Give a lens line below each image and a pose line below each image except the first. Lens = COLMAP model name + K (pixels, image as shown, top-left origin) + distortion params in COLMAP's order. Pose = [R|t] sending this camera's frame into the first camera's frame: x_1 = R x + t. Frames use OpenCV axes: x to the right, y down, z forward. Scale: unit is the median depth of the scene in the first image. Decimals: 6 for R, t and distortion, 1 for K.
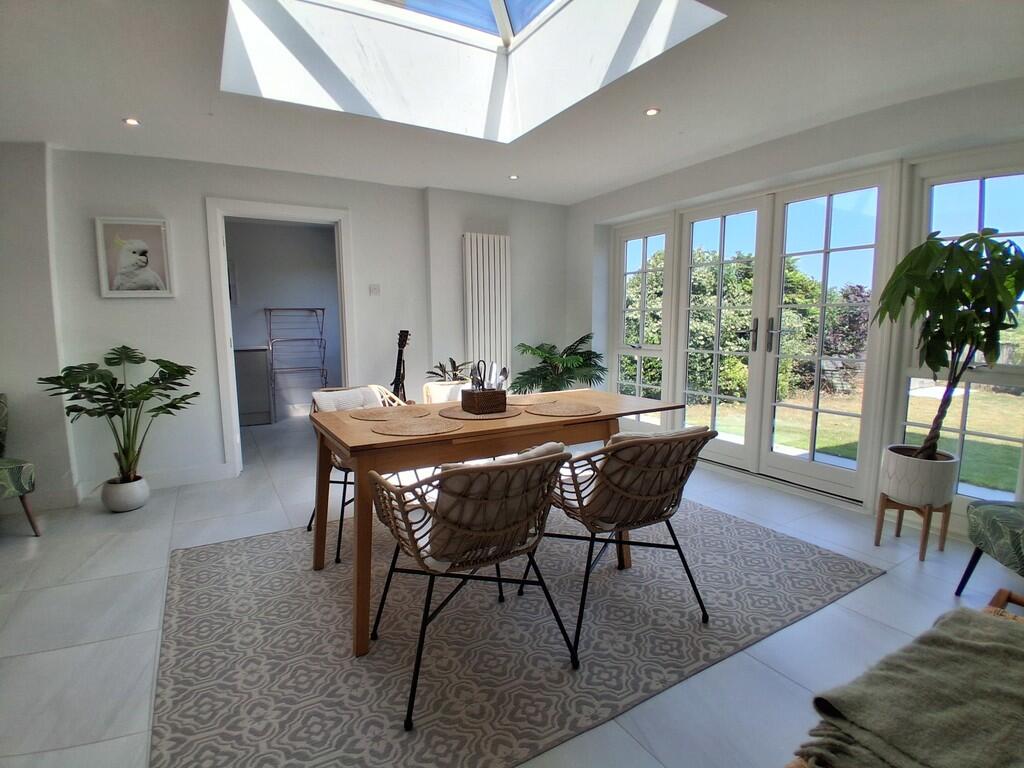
lens RADIAL K [[518.4, 0, 509.0], [0, 518.4, 383.5], [0, 0, 1]] dist [-0.003946, -0.000390]
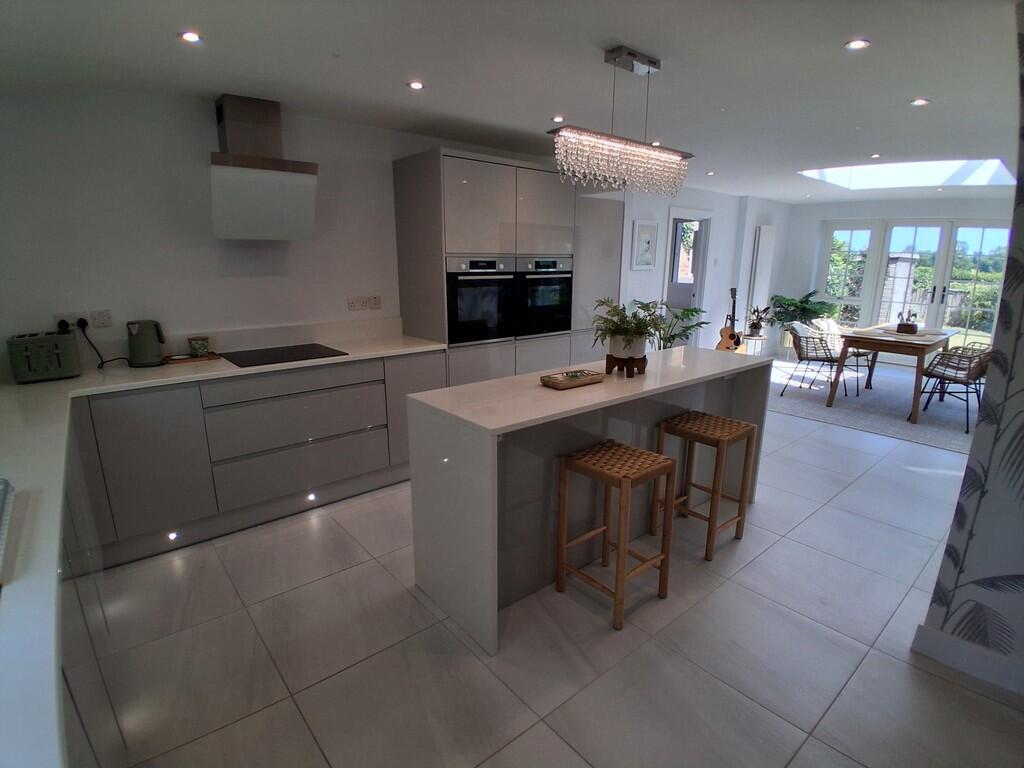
lens RADIAL K [[518.4, 0, 514.5], [0, 518.4, 385.8], [0, 0, 1]] dist [-0.003946, -0.000390]
pose [[0.975721, -0.032711, 0.216561, -1.491564], [0.005623, 0.992199, 0.124534, -0.006604], [-0.218945, -0.120293, 0.968294, -0.560213]]
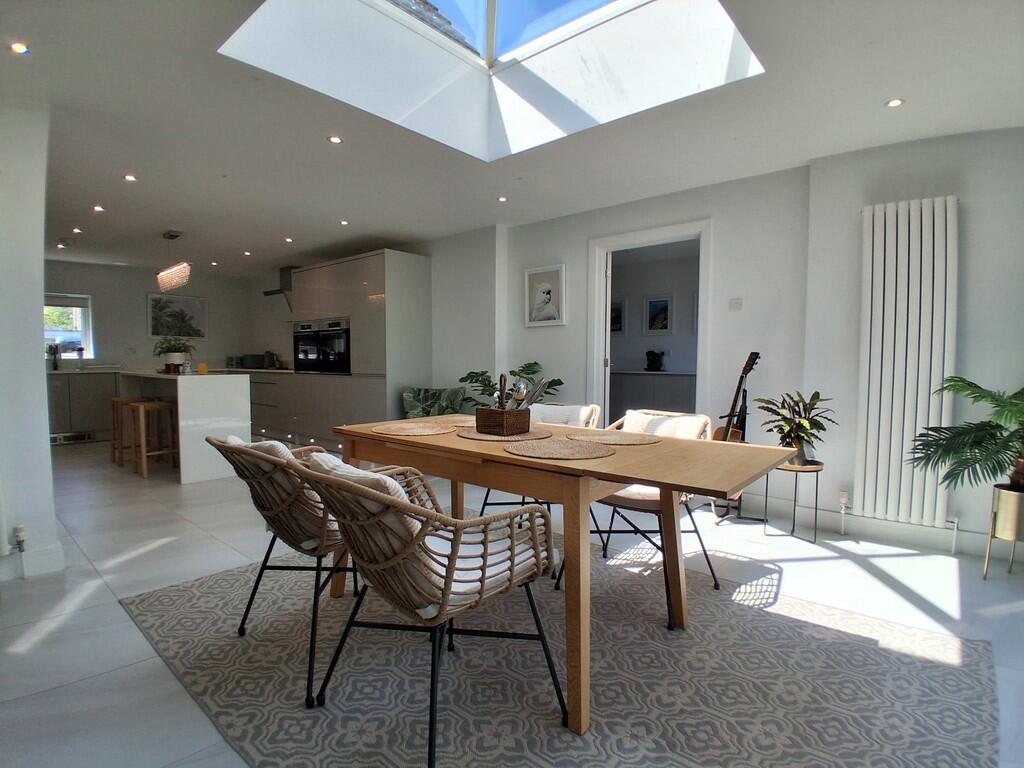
lens RADIAL K [[518.4, 0, 513.6], [0, 518.4, 383.9], [0, 0, 1]] dist [-0.003946, -0.000390]
pose [[0.359448, 0.053036, -0.931657, 0.502108], [-0.116313, 0.993144, 0.011661, -0.025430], [0.925888, 0.104172, 0.363153, 0.460147]]
